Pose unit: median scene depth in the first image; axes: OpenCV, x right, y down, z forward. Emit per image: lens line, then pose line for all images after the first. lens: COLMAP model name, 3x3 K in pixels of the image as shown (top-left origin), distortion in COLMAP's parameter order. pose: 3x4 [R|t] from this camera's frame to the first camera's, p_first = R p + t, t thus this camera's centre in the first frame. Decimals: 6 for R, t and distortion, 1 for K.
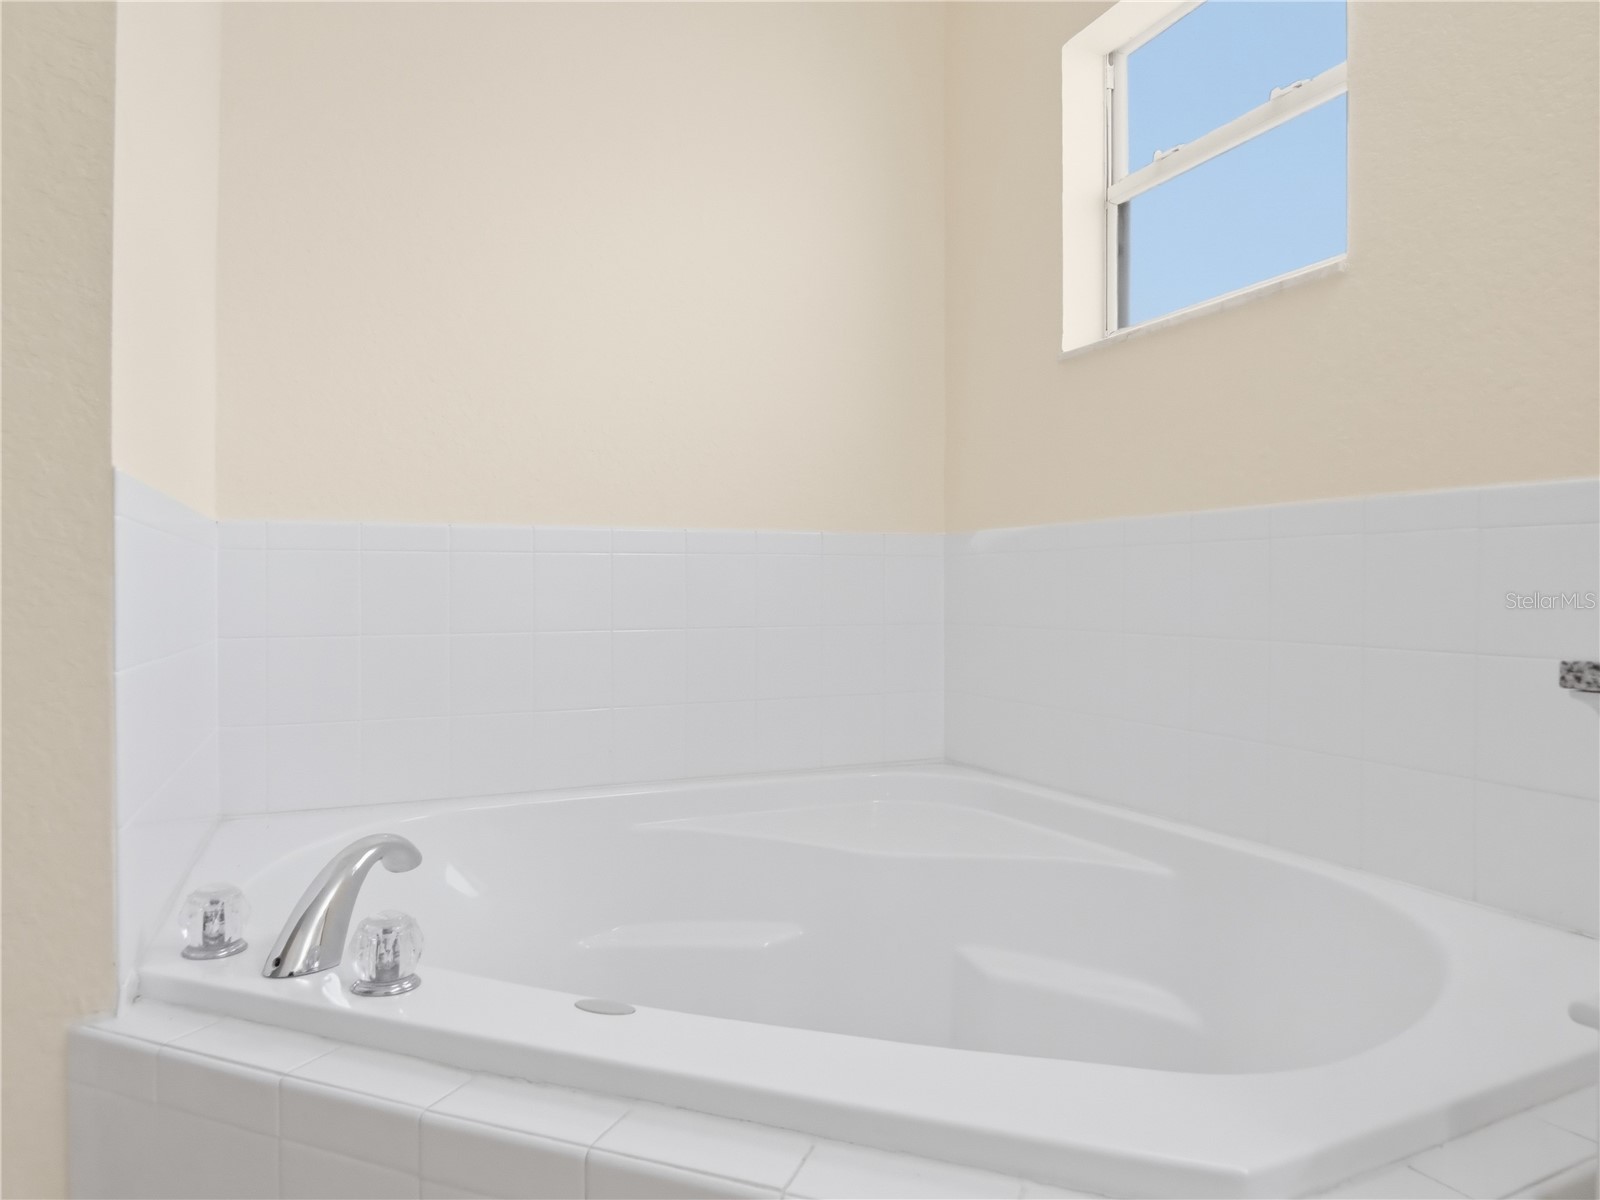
lens RADIAL K [[1001.3, 0, 791.0], [0, 1001.3, 600.9], [0, 0, 1]] dist [-0.041358, -0.000738]
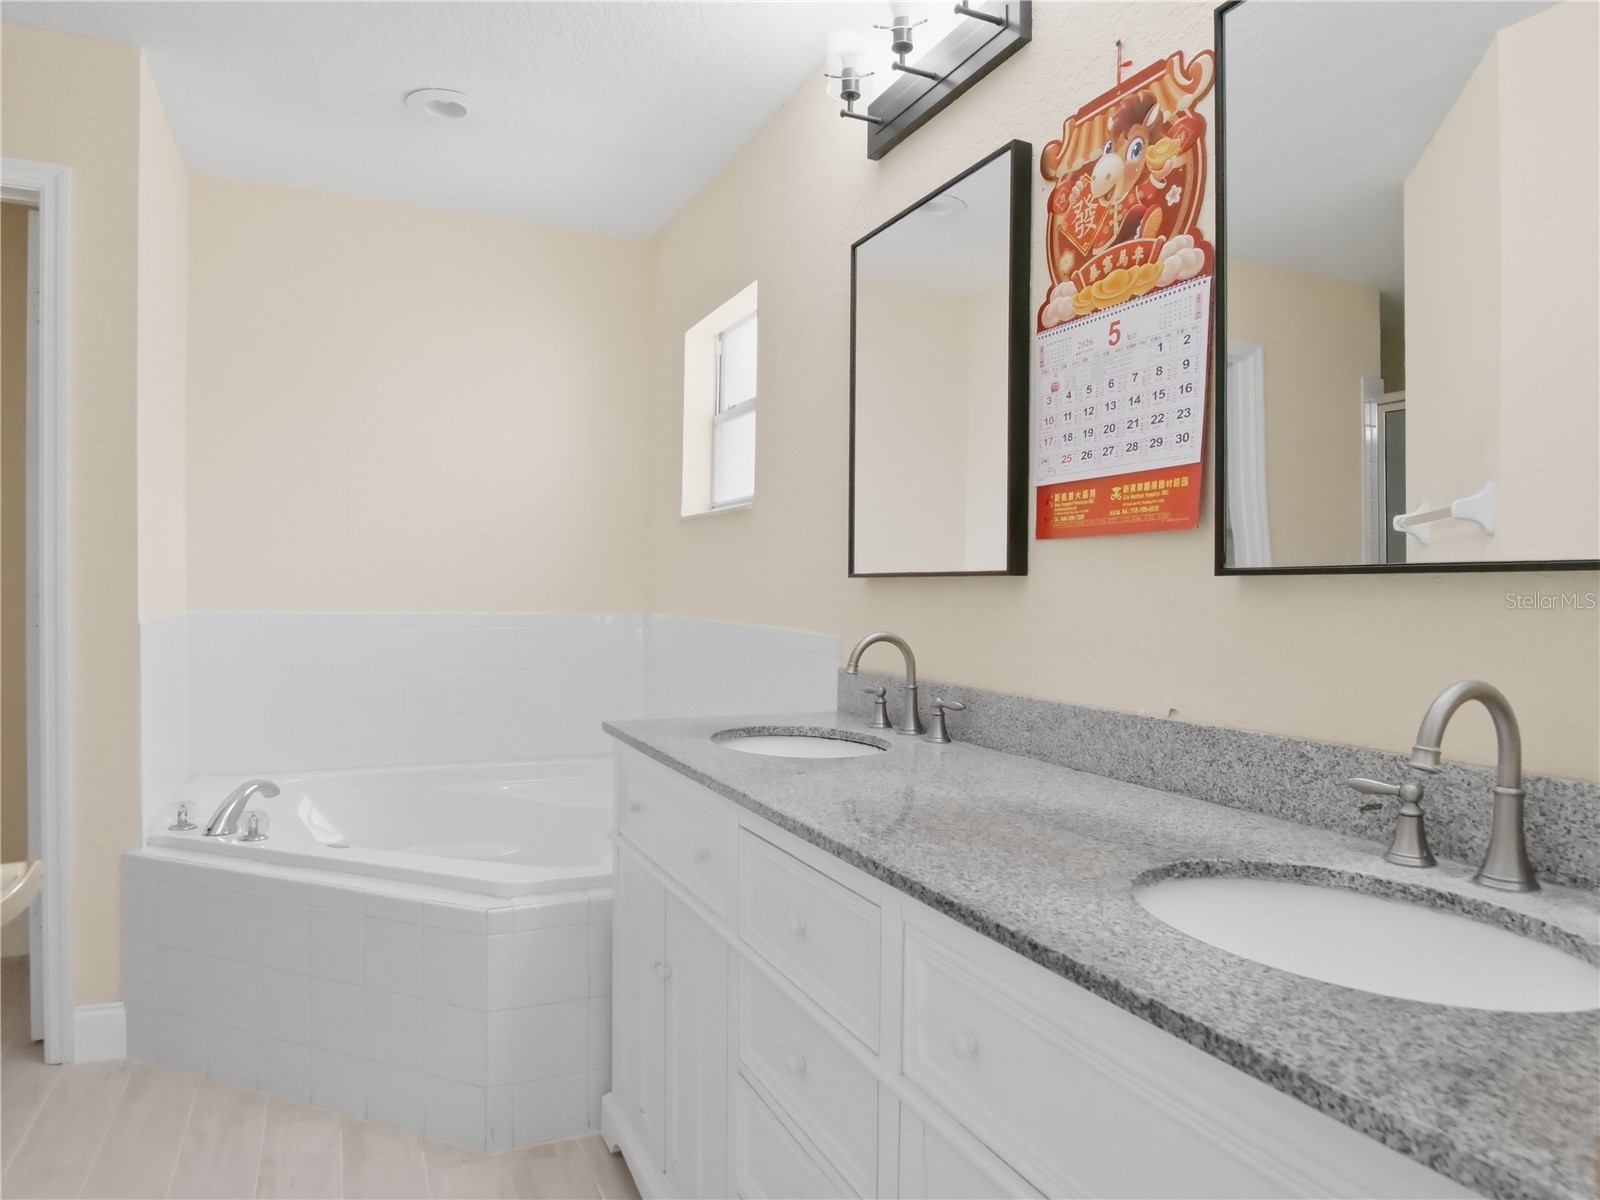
lens RADIAL K [[1083.4, 0, 840.9], [0, 1083.4, 609.0], [0, 0, 1]] dist [-0.008350, -0.017777]
pose [[0.999863, 0.014862, 0.007253, 0.948050], [-0.015050, 0.999535, 0.026533, -0.252781], [-0.006856, -0.026639, 0.999622, -1.550229]]
